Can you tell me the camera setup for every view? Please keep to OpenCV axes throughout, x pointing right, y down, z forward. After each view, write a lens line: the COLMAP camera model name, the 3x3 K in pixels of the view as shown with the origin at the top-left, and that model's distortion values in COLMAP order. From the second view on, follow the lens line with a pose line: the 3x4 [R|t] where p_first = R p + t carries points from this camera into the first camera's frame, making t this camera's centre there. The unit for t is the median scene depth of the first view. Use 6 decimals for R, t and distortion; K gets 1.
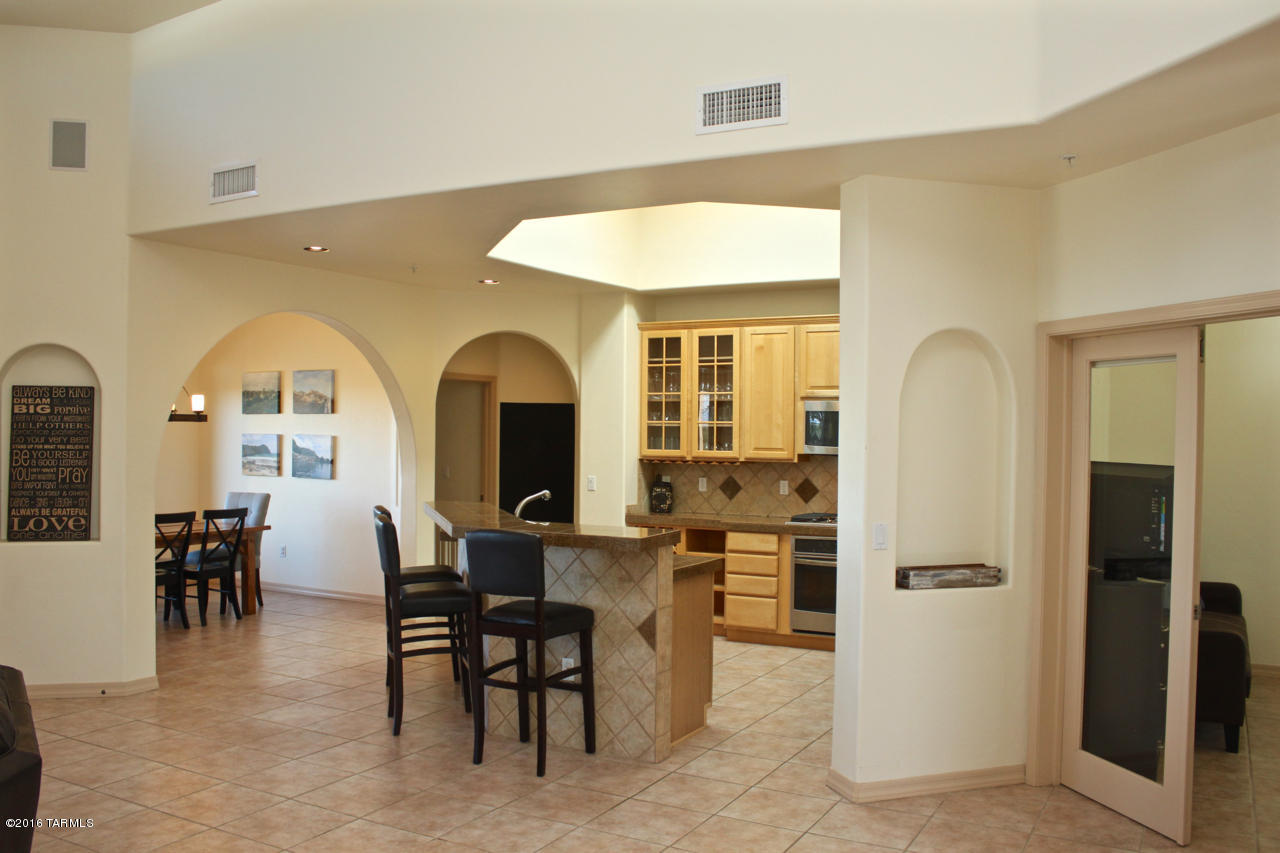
lens RADIAL K [[1084.5, 0, 635.9], [0, 1084.5, 433.0], [0, 0, 1]] dist [-0.169244, 0.147966]
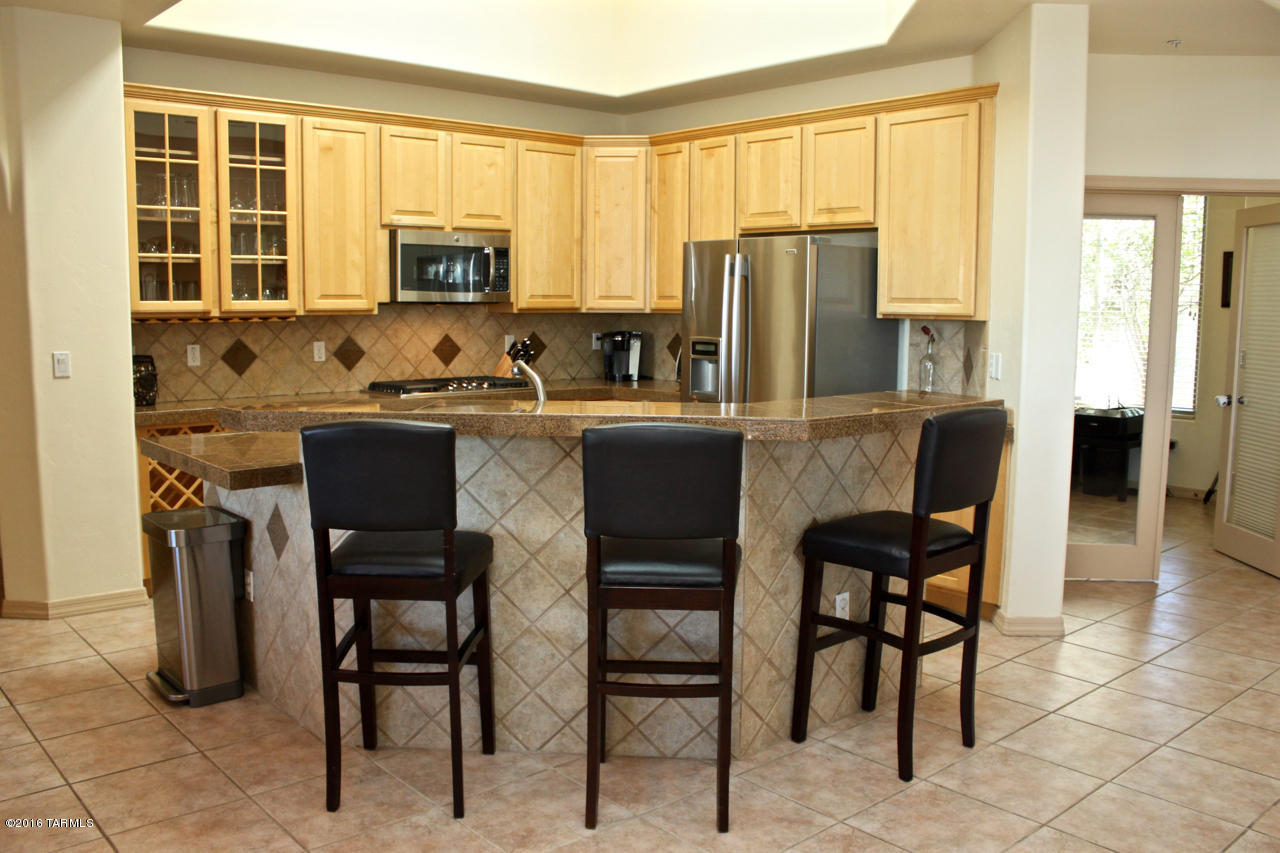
lens RADIAL K [[1084.5, 0, 635.9], [0, 1084.5, 433.0], [0, 0, 1]] dist [-0.169244, 0.147966]
pose [[0.332653, -0.121411, 0.935201, -0.468340], [-0.000885, 0.991637, 0.129053, 0.012805], [-0.943049, -0.043757, 0.329763, 0.575938]]
